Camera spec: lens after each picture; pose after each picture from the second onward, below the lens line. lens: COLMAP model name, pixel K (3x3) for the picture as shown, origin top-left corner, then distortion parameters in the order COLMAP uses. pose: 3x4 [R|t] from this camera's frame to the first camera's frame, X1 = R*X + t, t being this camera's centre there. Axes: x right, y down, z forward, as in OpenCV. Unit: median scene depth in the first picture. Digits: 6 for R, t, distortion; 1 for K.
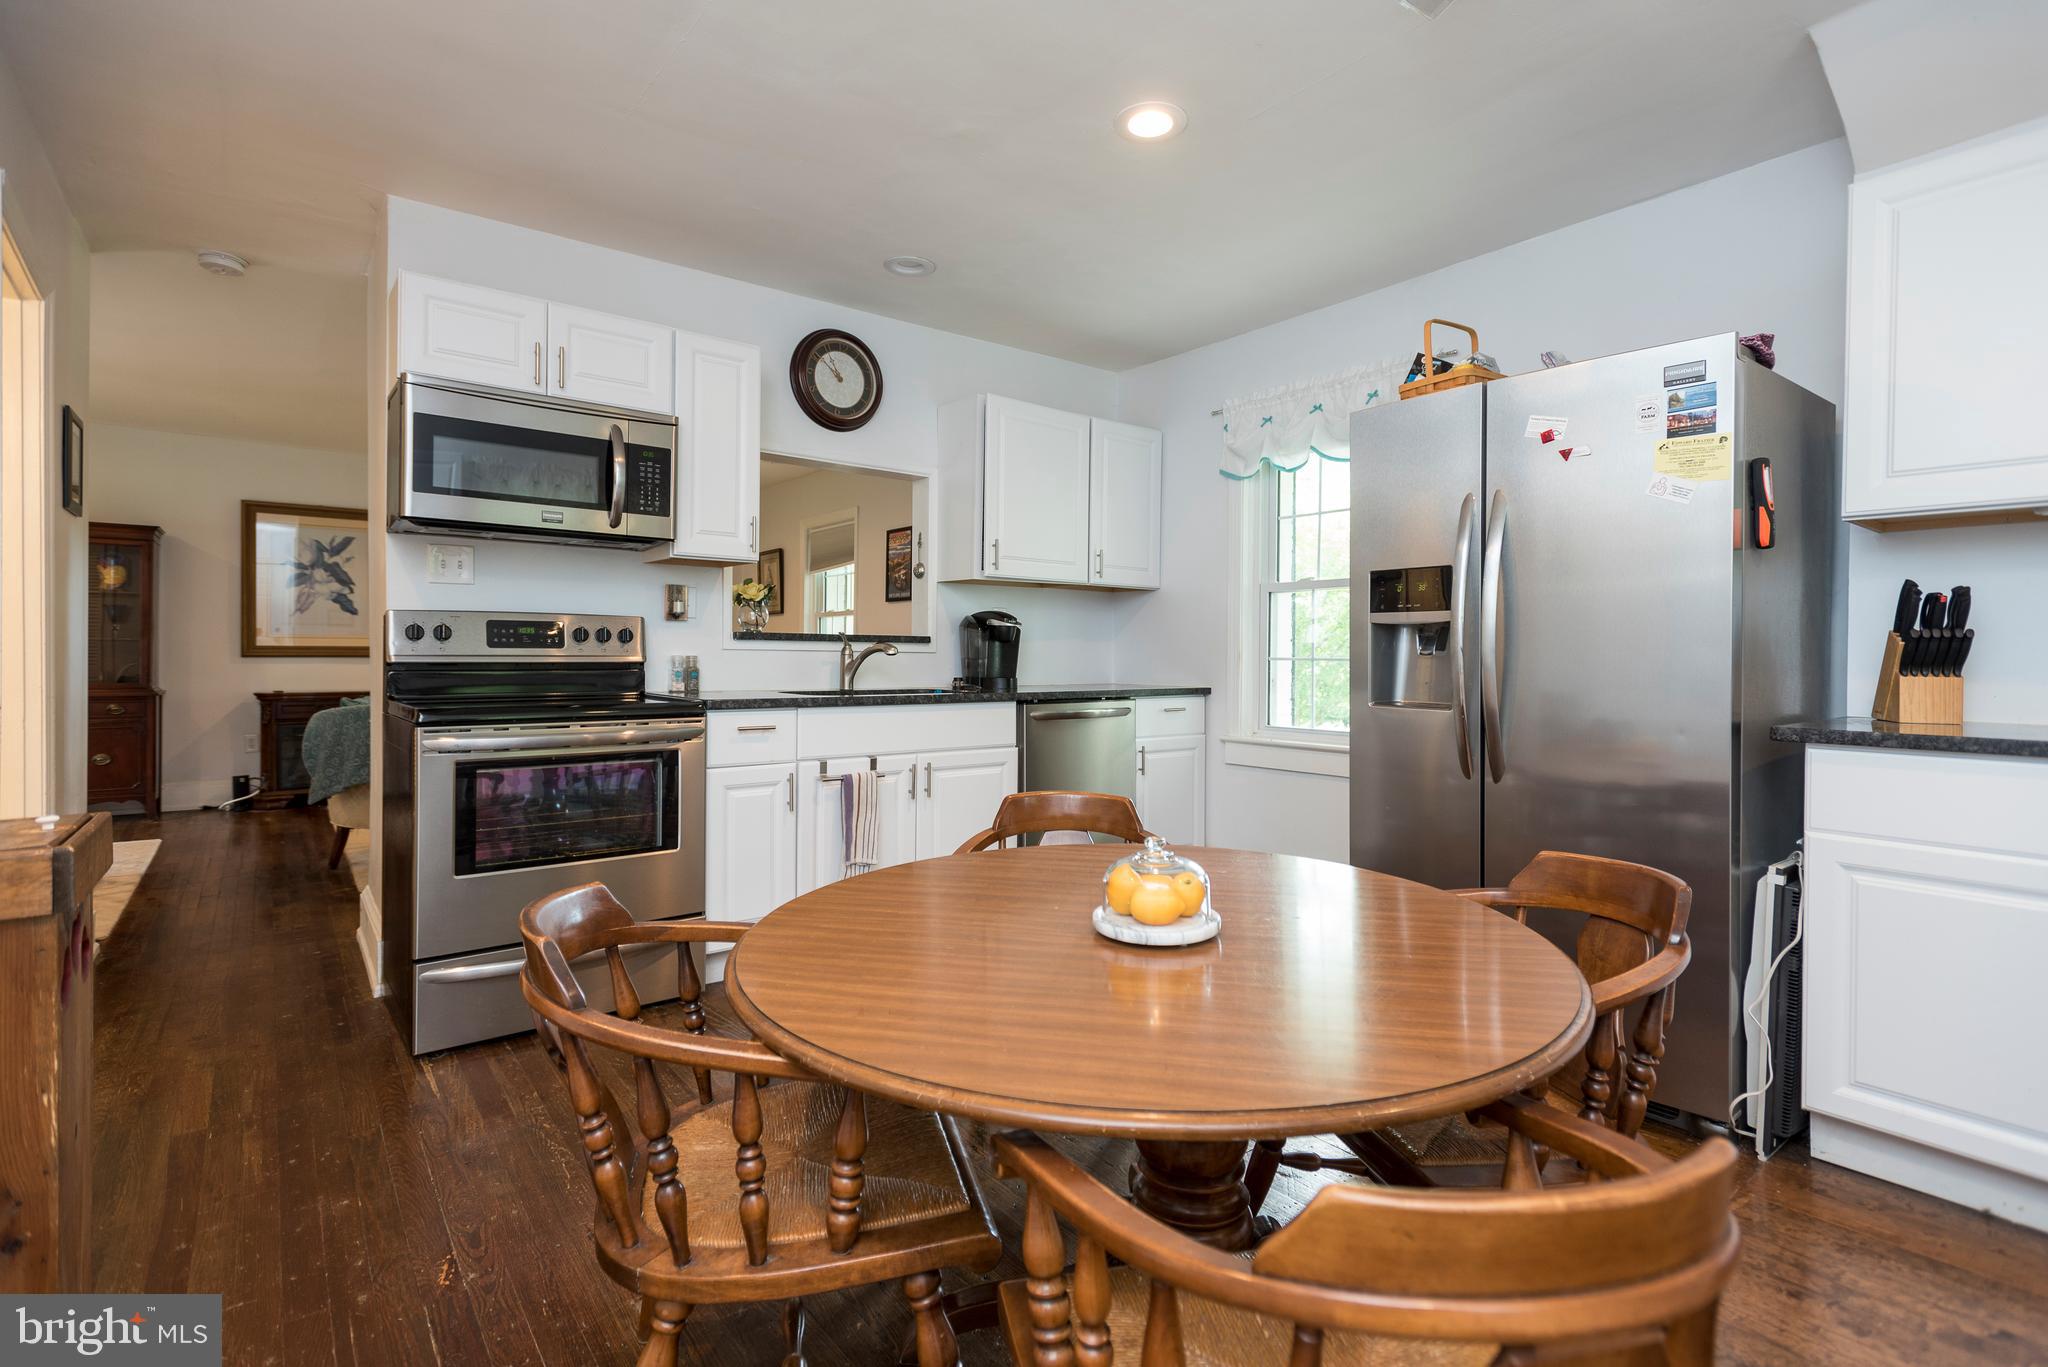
lens RADIAL K [[970.6, 0, 1026.4], [0, 970.6, 660.1], [0, 0, 1]] dist [0.011172, -0.002054]
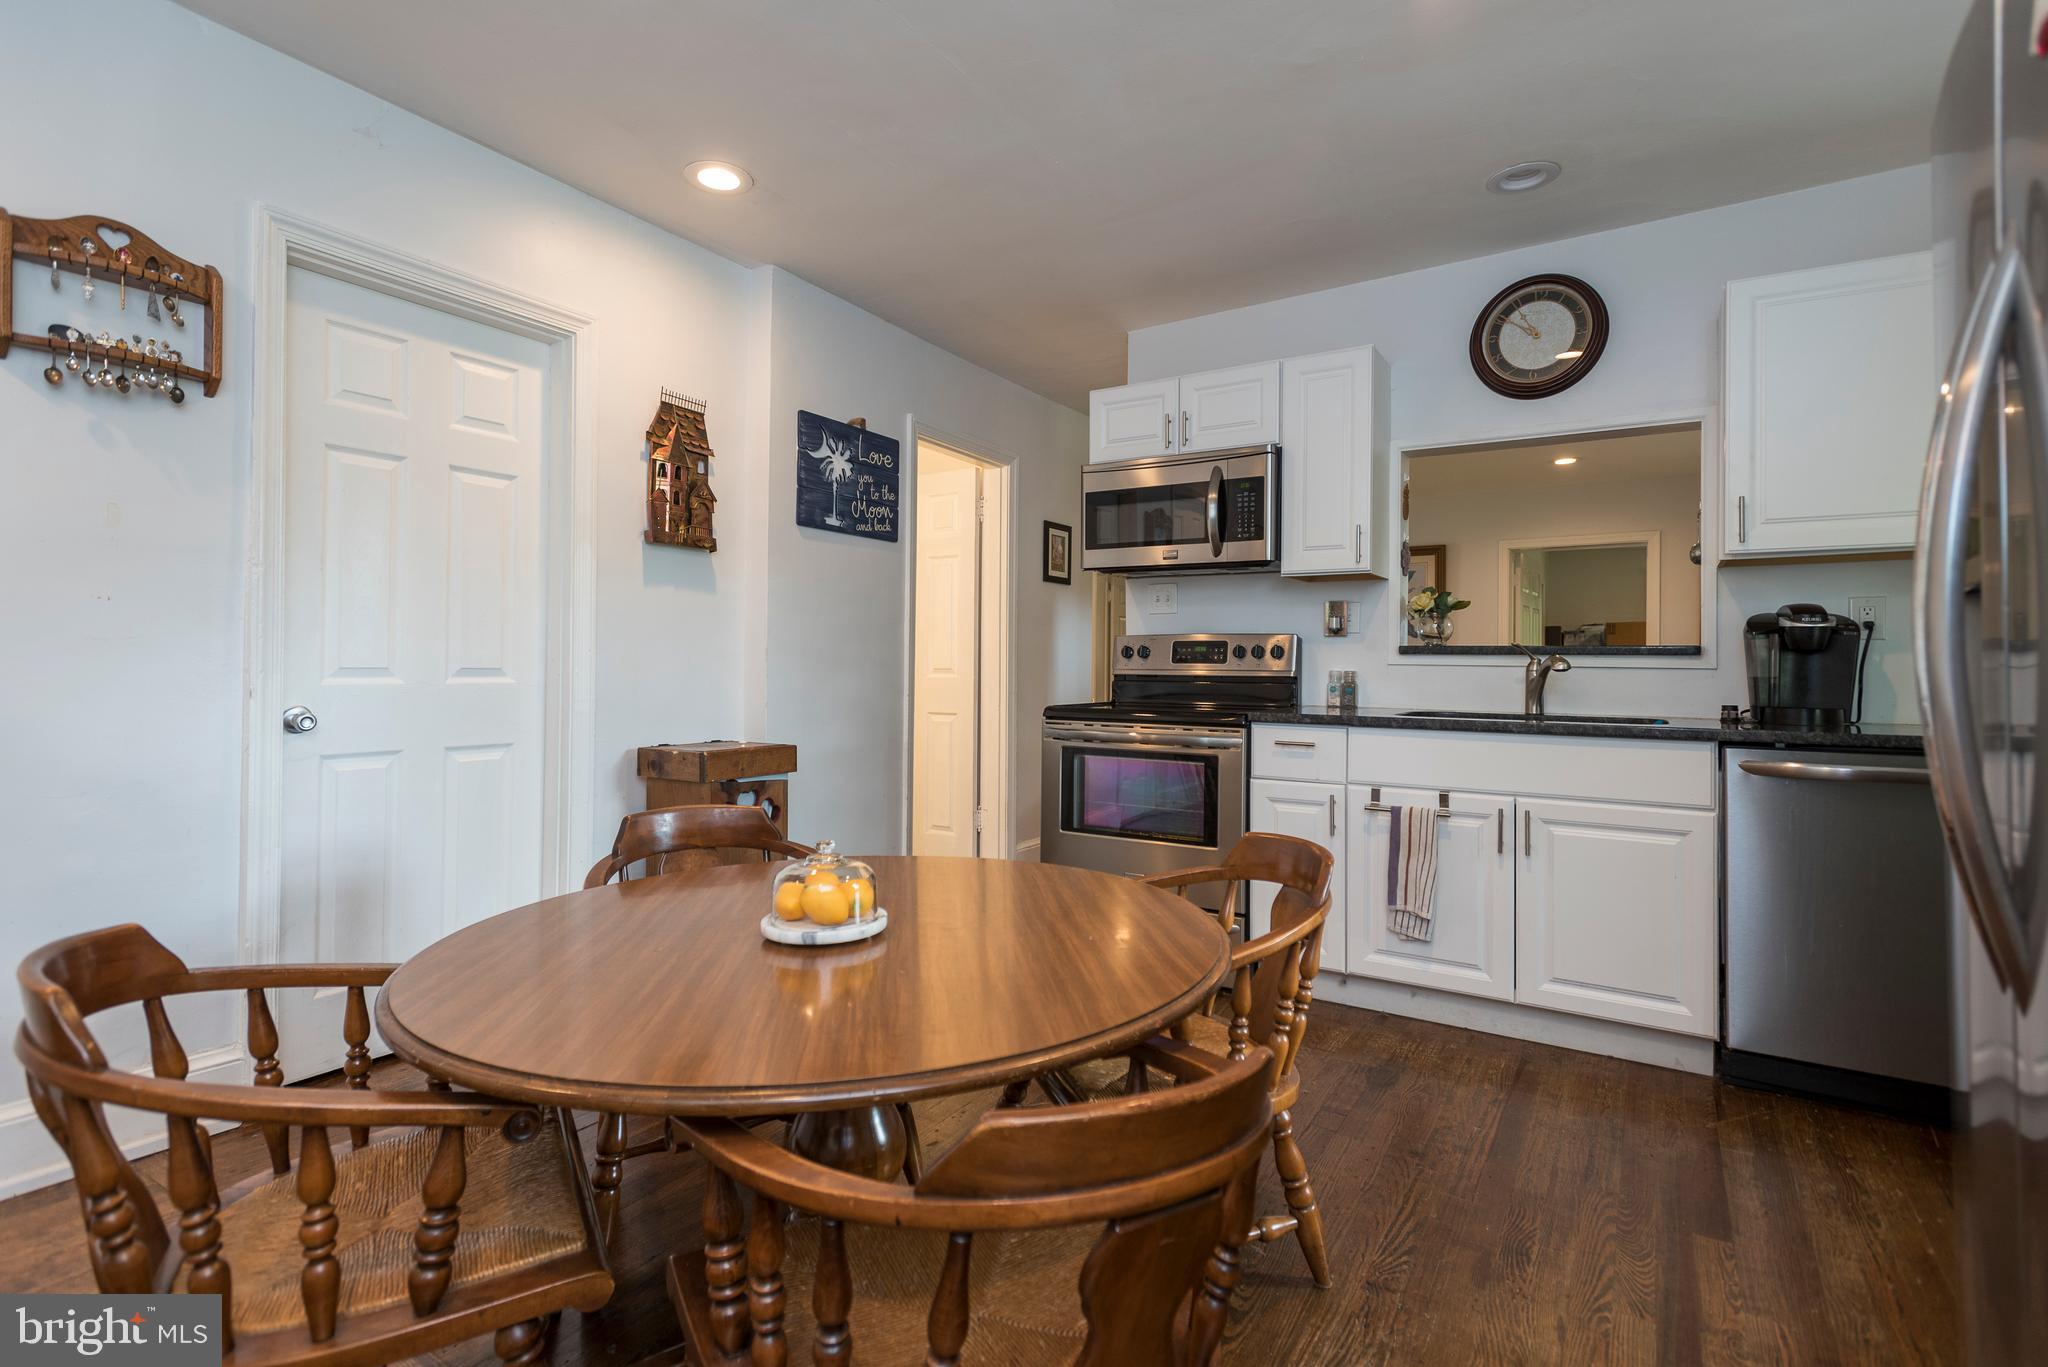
lens RADIAL K [[970.6, 0, 1026.4], [0, 970.6, 660.1], [0, 0, 1]] dist [0.011172, -0.002054]
pose [[0.319644, -0.010629, -0.947478, 0.529528], [-0.013887, 0.999777, -0.015901, 0.005001], [0.947436, 0.018240, 0.319425, 0.396766]]
